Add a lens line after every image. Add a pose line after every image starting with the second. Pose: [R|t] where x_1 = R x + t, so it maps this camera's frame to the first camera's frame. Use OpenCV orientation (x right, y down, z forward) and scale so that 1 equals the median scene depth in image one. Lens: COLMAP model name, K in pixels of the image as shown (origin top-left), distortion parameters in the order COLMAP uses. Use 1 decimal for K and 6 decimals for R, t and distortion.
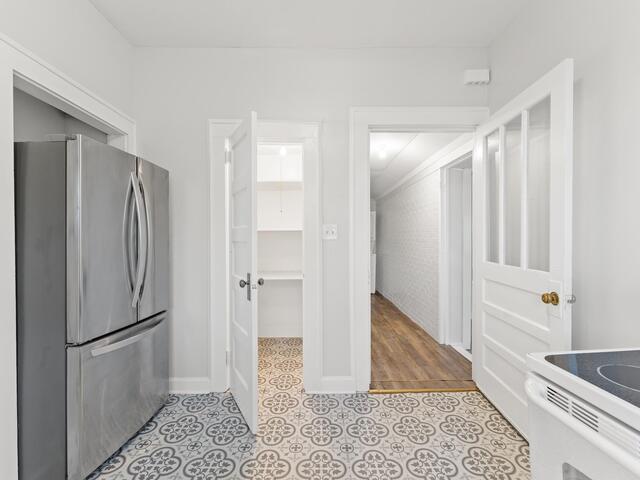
lens RADIAL K [[283.1, 0, 320.0], [0, 283.1, 240.0], [0, 0, 1]] dist [0.001018, 0.000290]
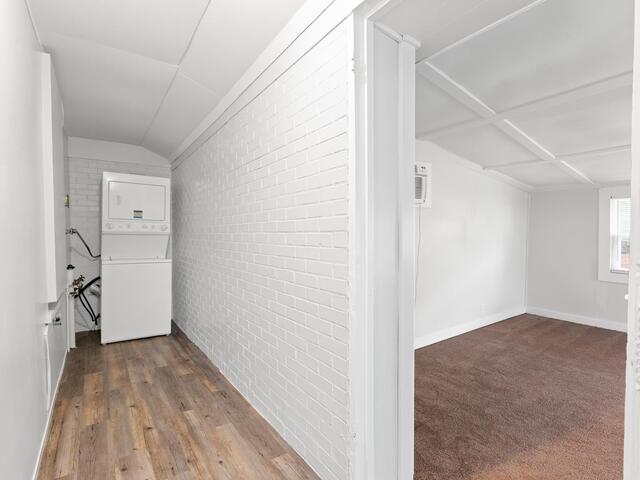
lens RADIAL K [[329.9, 0, 320.0], [0, 329.9, 240.0], [0, 0, 1]] dist [0.001457, 0.000101]
pose [[0.826498, -0.009995, 0.562850, 0.111809], [0.004847, 0.999932, 0.010639, 0.011880], [-0.562918, -0.006065, 0.826490, 0.478016]]
